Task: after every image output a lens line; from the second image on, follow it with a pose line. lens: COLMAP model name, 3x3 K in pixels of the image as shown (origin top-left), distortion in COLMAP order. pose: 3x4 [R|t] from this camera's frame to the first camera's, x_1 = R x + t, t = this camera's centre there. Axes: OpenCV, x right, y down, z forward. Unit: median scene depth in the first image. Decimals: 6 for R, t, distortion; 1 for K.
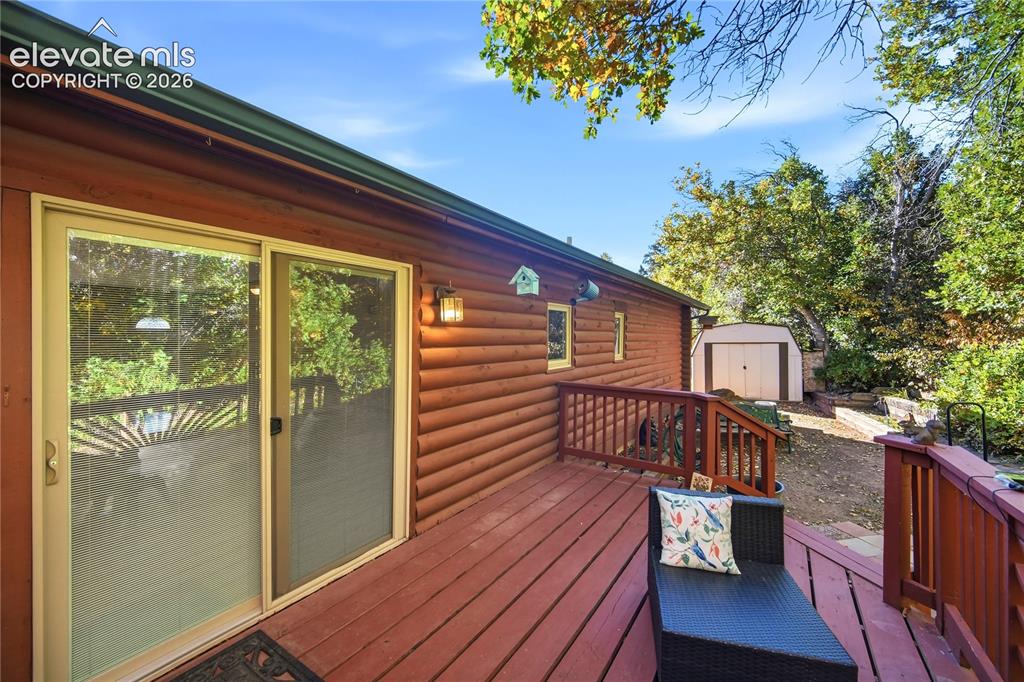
lens RADIAL K [[407.6, 0, 508.0], [0, 407.6, 337.7], [0, 0, 1]] dist [-0.001186, -0.000002]
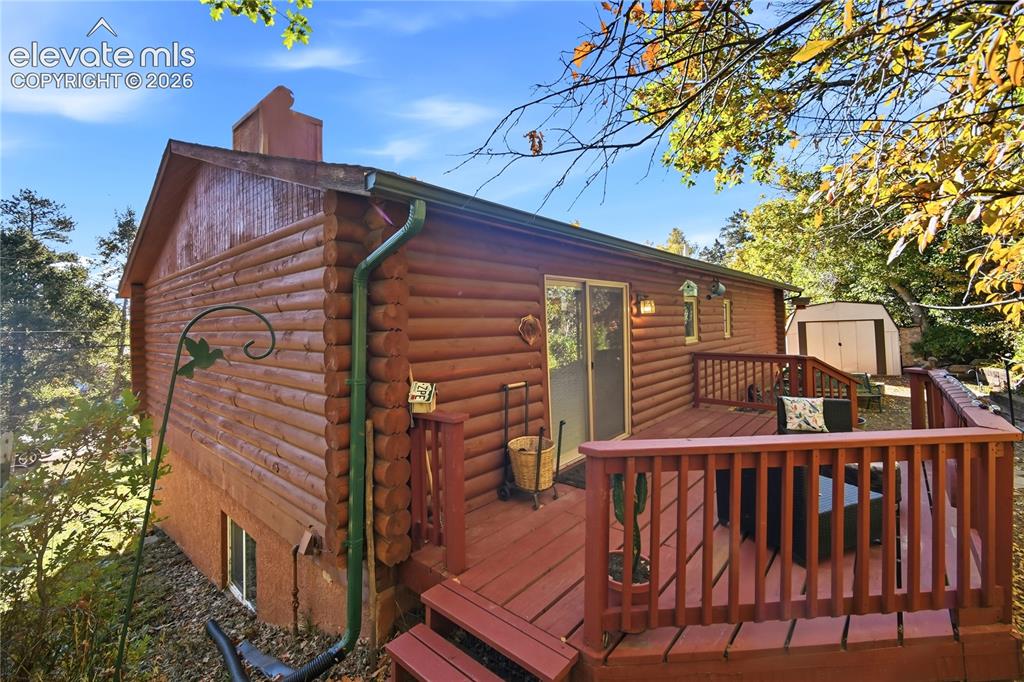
lens RADIAL K [[434.7, 0, 513.1], [0, 434.7, 310.5], [0, 0, 1]] dist [-0.000775, 0.000089]
pose [[0.991760, -0.031067, -0.124288, -0.144191], [0.027428, 0.999147, -0.030884, -0.003284], [0.125142, 0.027220, 0.991765, -0.279169]]
